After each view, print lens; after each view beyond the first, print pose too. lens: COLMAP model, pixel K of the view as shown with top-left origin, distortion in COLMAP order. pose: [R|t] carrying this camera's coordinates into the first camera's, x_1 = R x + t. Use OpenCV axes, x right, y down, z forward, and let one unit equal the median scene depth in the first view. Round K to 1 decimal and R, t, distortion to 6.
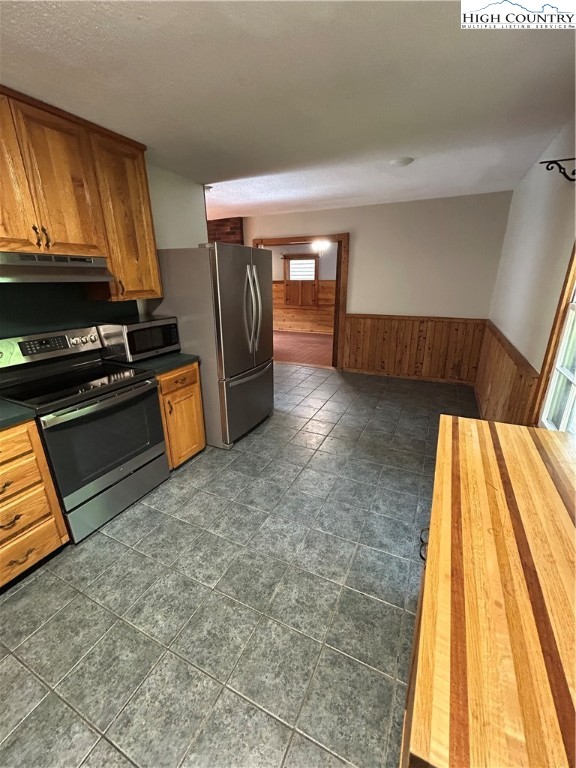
lens RADIAL K [[312.9, 0, 286.8], [0, 312.9, 384.5], [0, 0, 1]] dist [-0.004750, 0.000545]
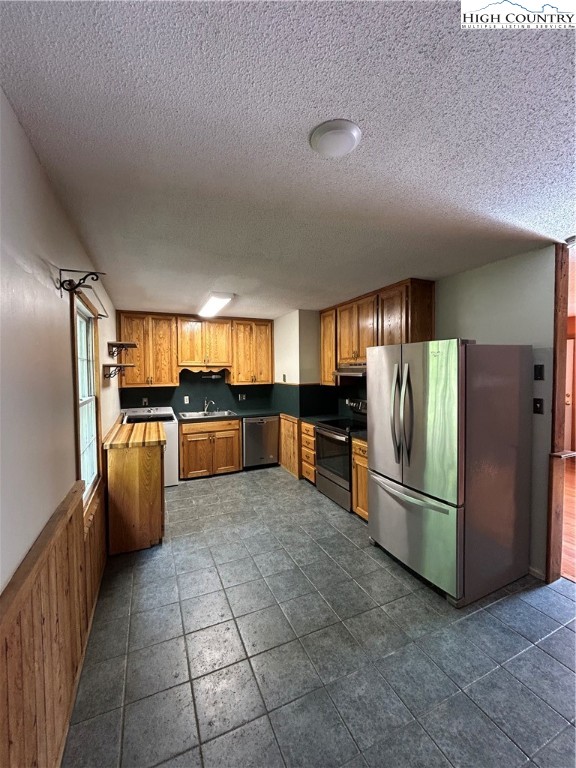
lens RADIAL K [[312.9, 0, 289.2], [0, 312.9, 379.4], [0, 0, 1]] dist [-0.004750, 0.000545]
pose [[-0.639020, 0.040539, -0.768121, 1.114644], [-0.236825, 0.939731, 0.246617, -0.714158], [0.731824, 0.339504, -0.590906, 1.924004]]
